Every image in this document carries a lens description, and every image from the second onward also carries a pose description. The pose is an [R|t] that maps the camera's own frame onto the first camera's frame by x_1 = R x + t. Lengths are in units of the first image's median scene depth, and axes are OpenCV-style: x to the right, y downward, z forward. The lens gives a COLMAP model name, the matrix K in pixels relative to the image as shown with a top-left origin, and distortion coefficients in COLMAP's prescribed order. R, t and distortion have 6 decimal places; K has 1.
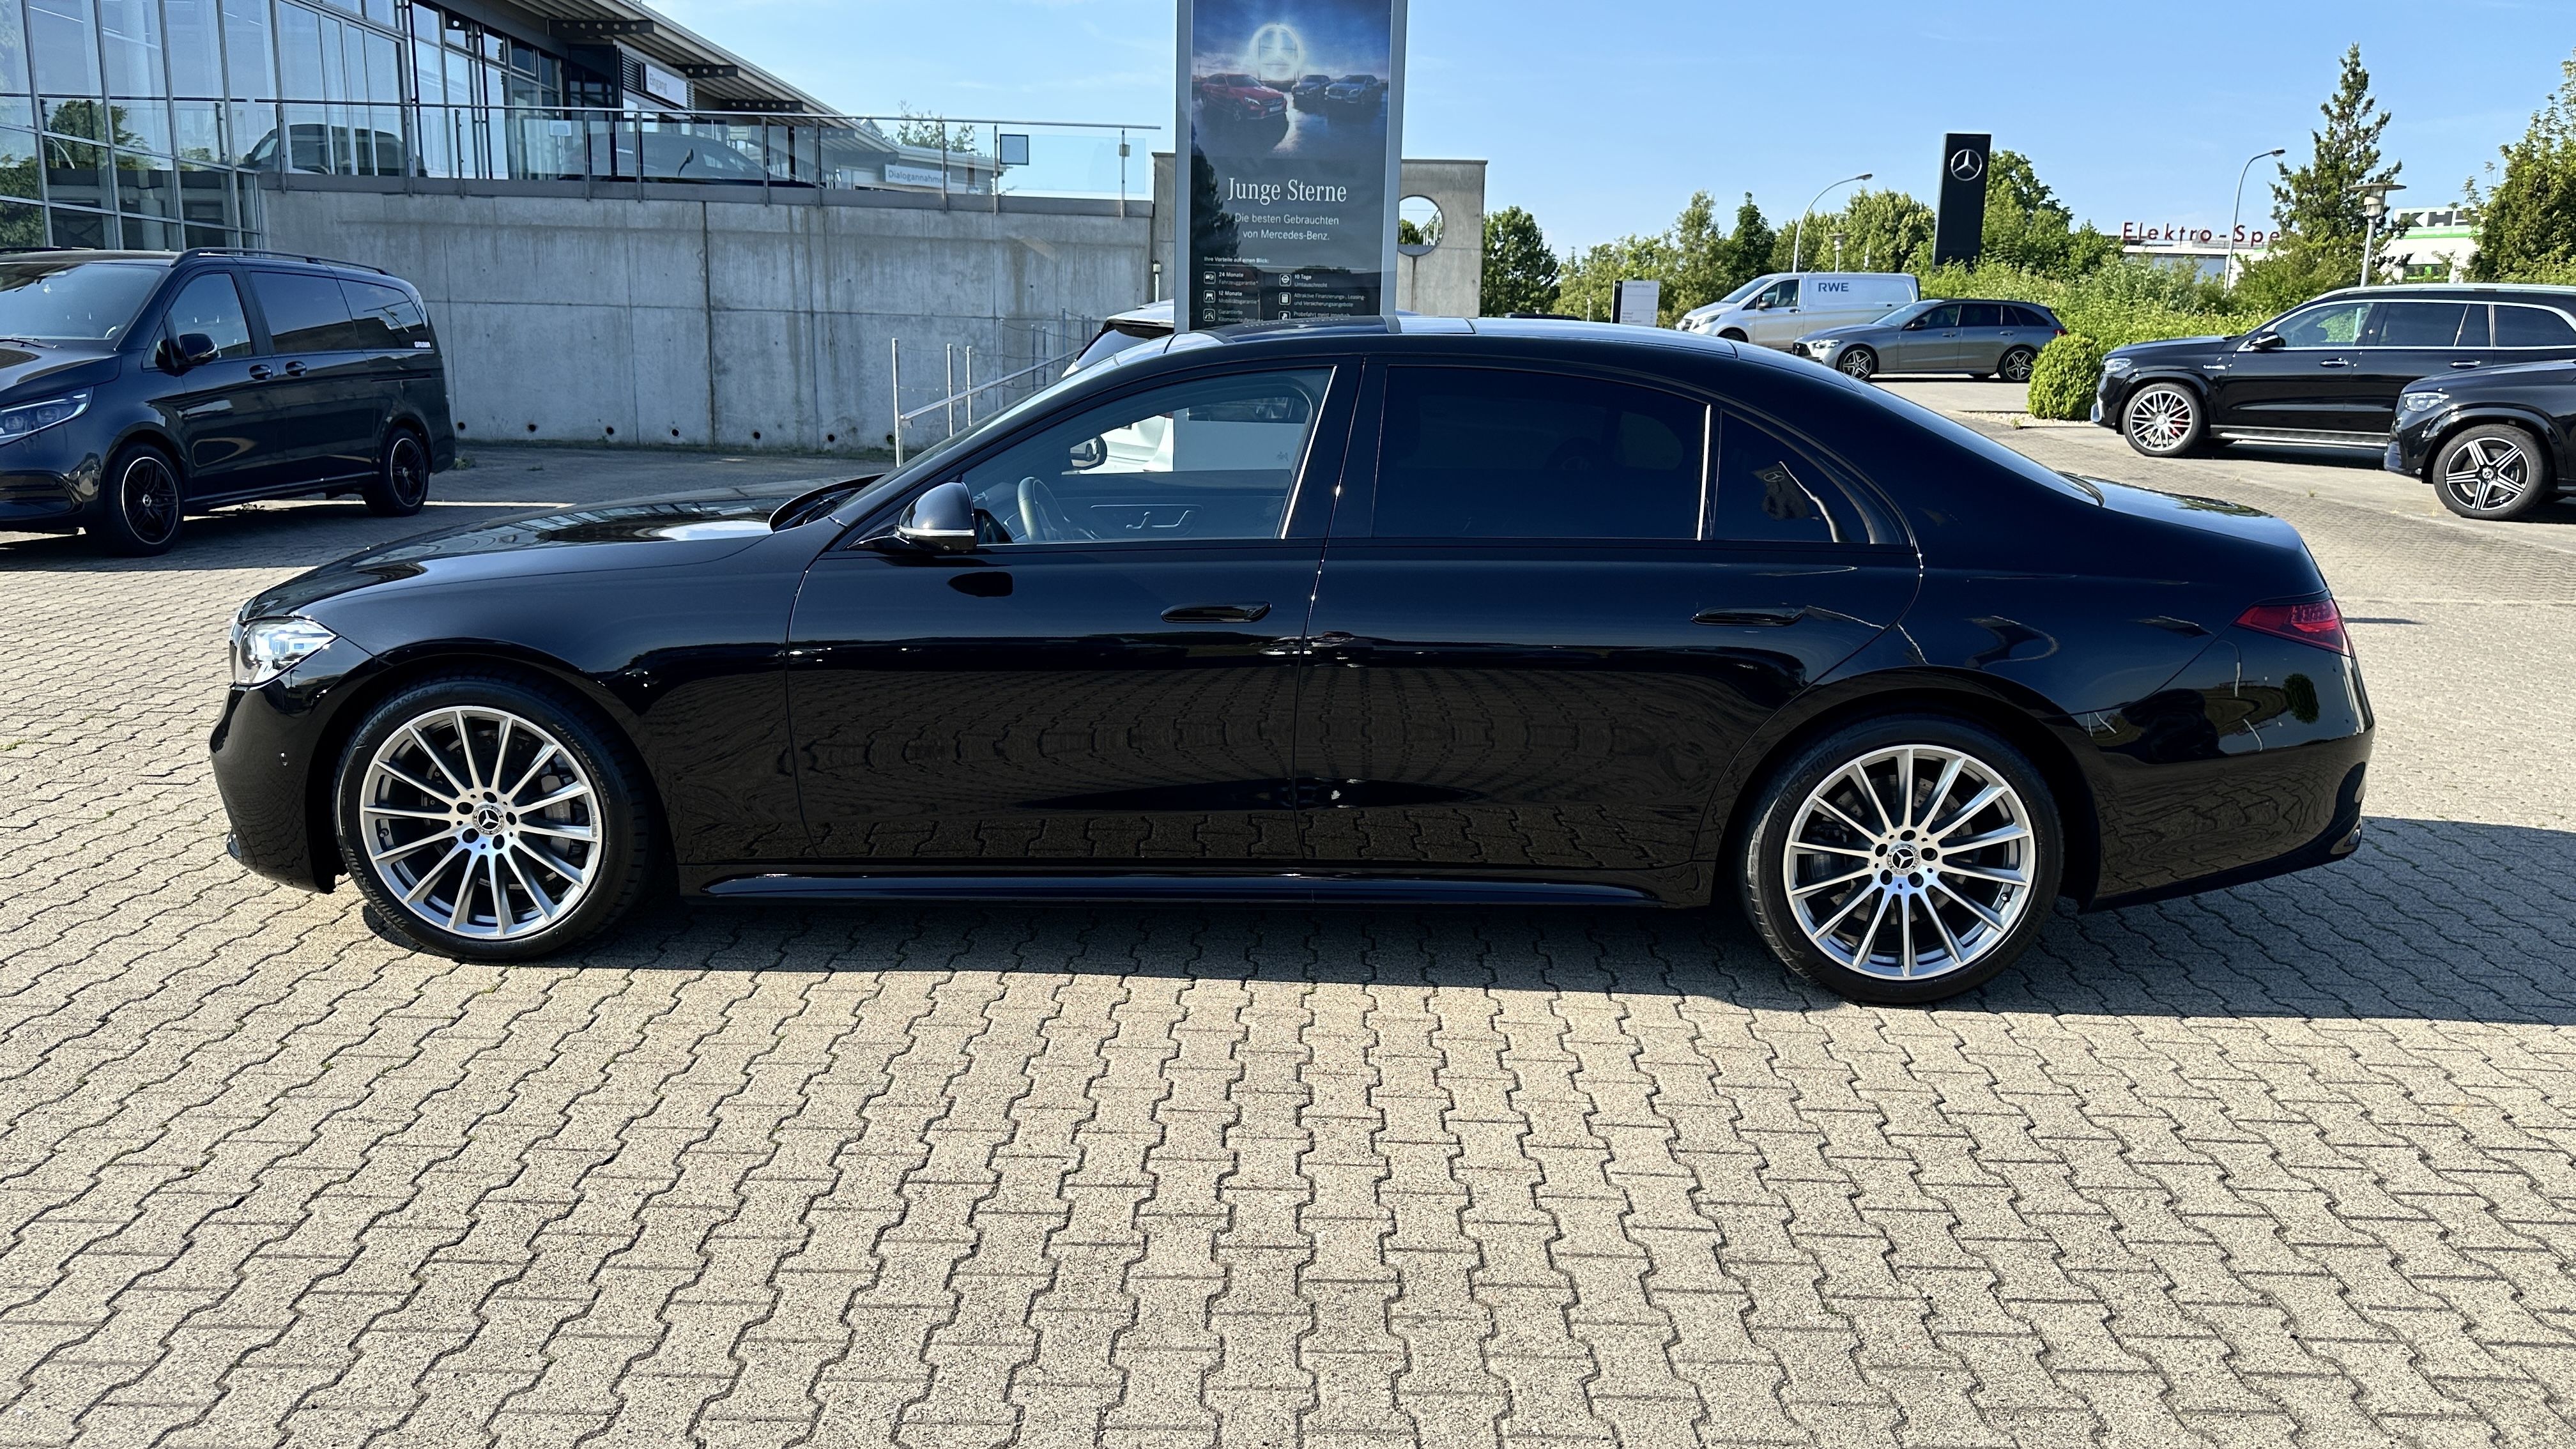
lens RADIAL K [[1804.1, 0, 1288.0], [0, 1804.1, 724.5], [0, 0, 1]] dist [0.158366, -0.267677]
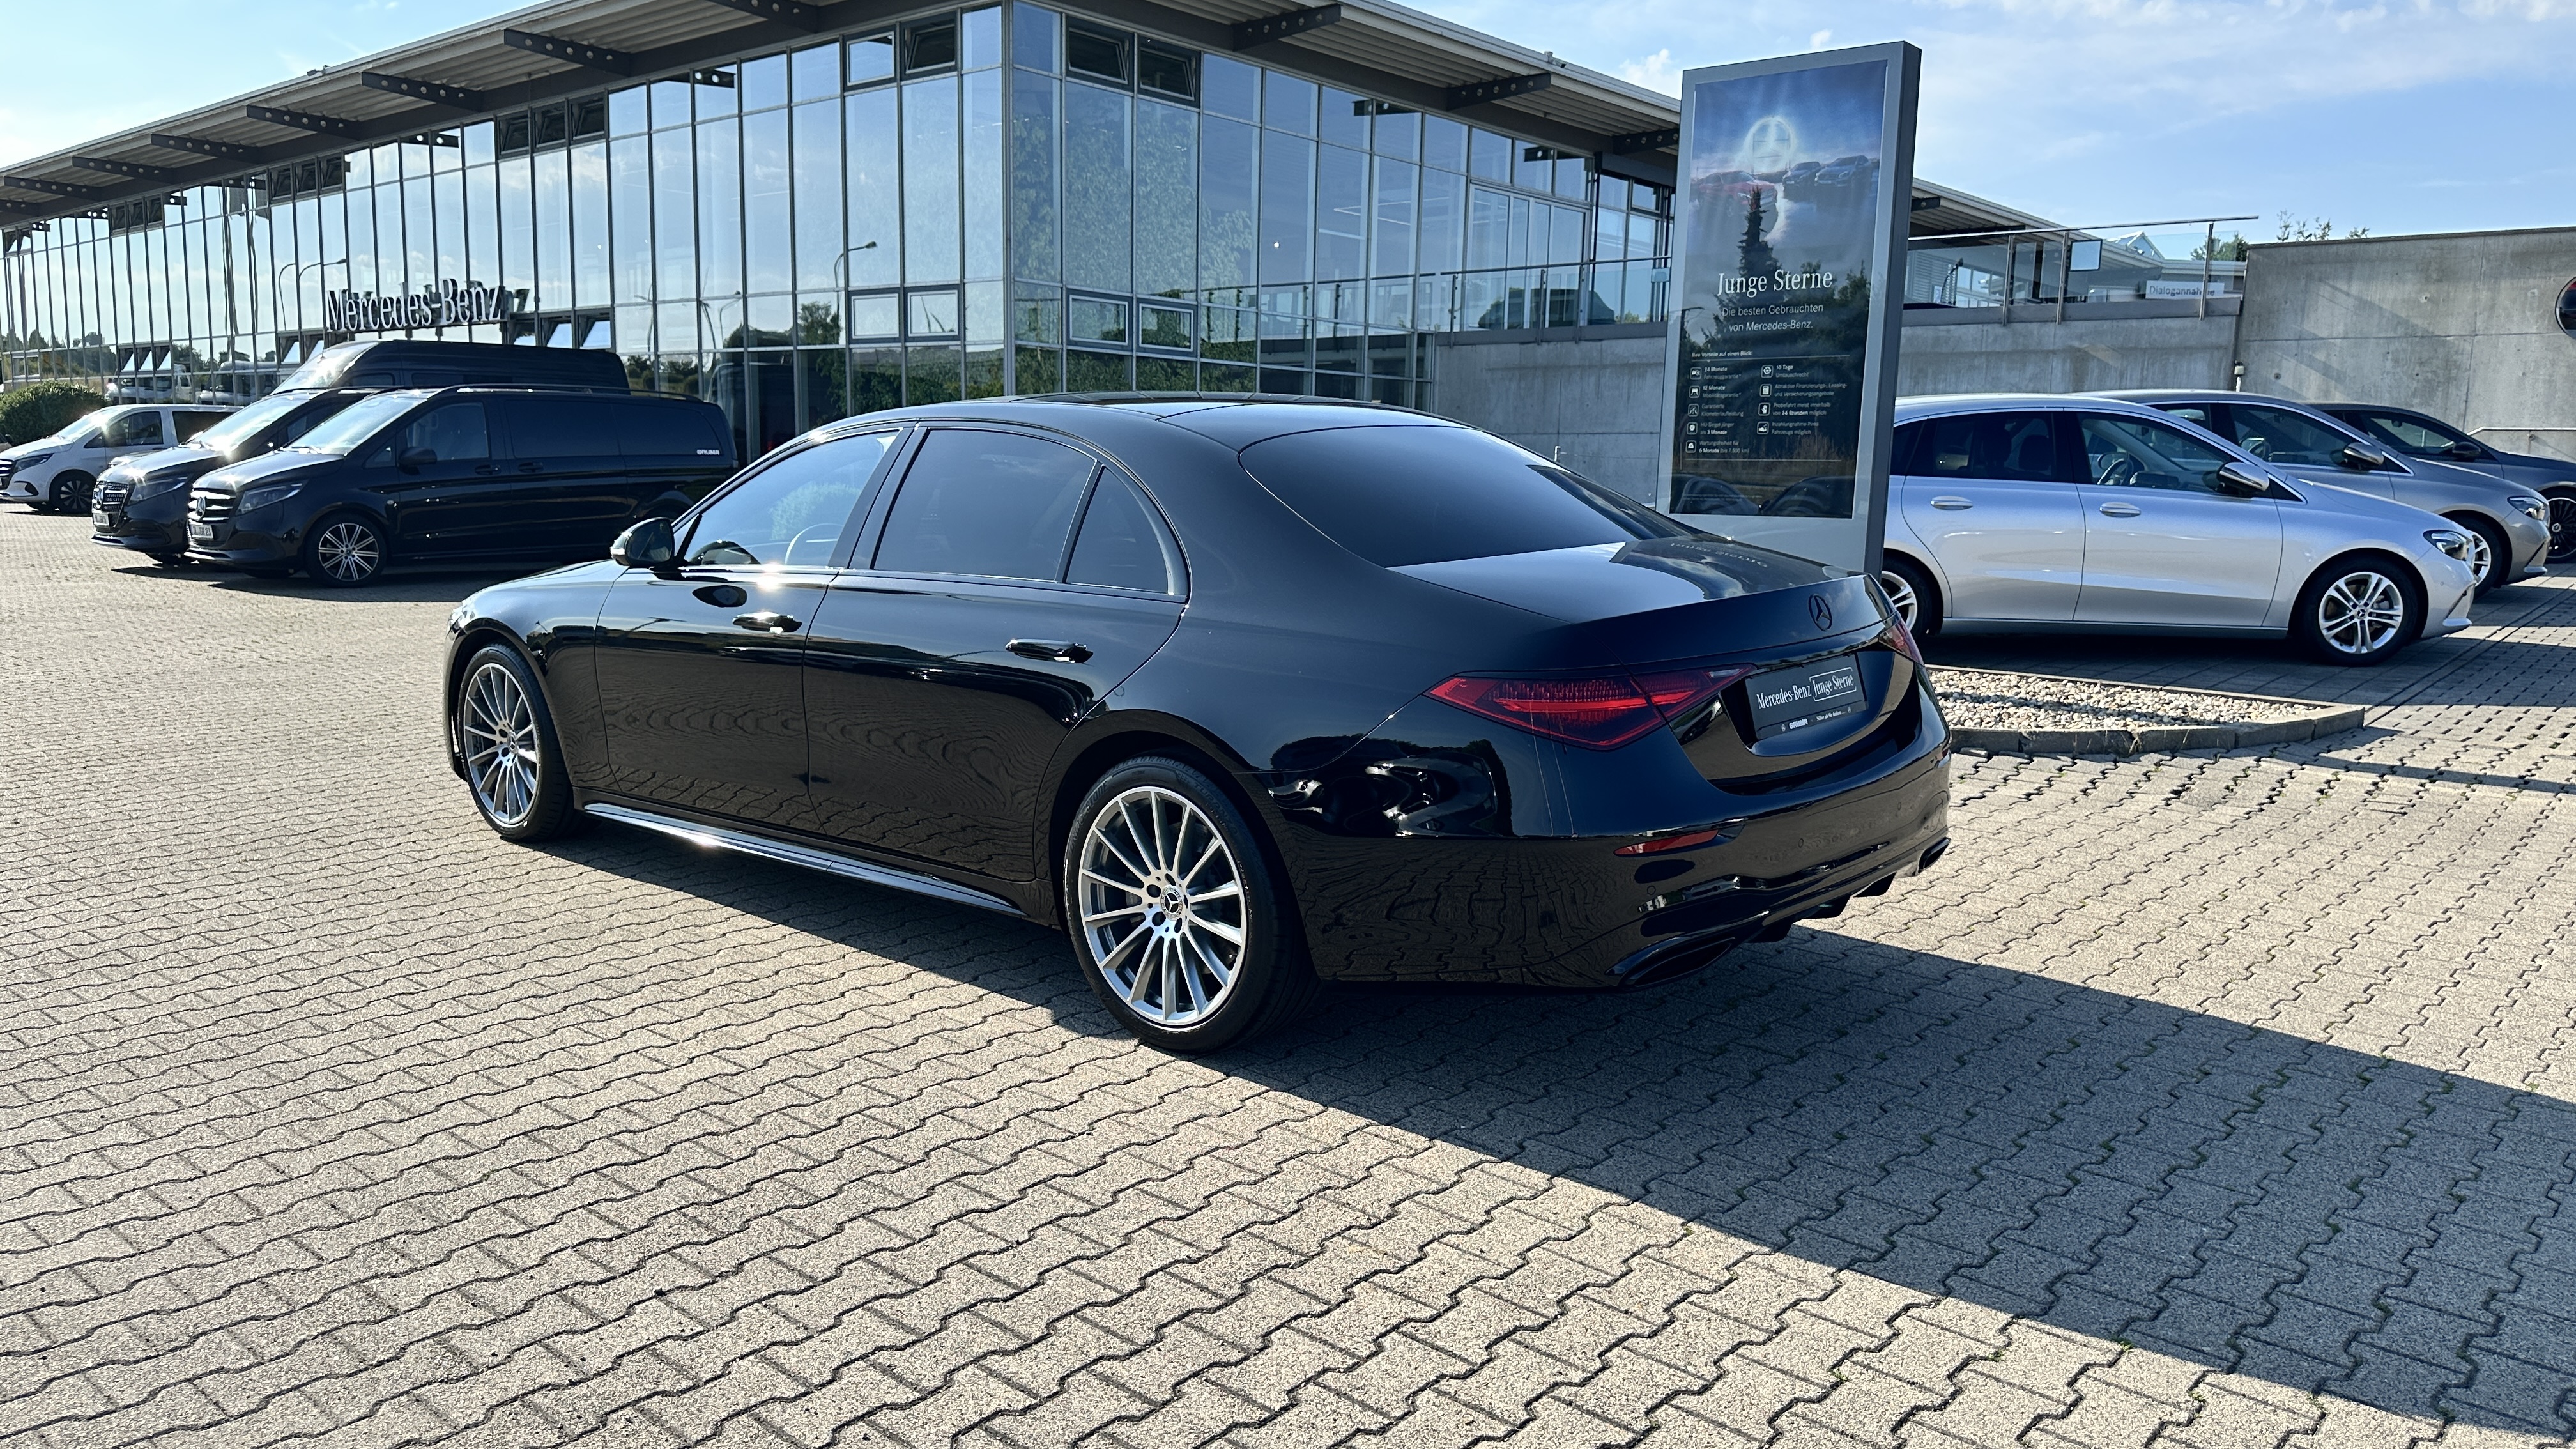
lens RADIAL K [[1805.3, 0, 1287.5], [0, 1805.3, 712.3], [0, 0, 1]] dist [0.125300, -0.215252]
pose [[0.759874, 0.079961, -0.645134, 0.453089], [-0.128630, 0.991279, -0.028645, -0.004634], [0.637217, 0.104750, 0.763533, 0.119674]]
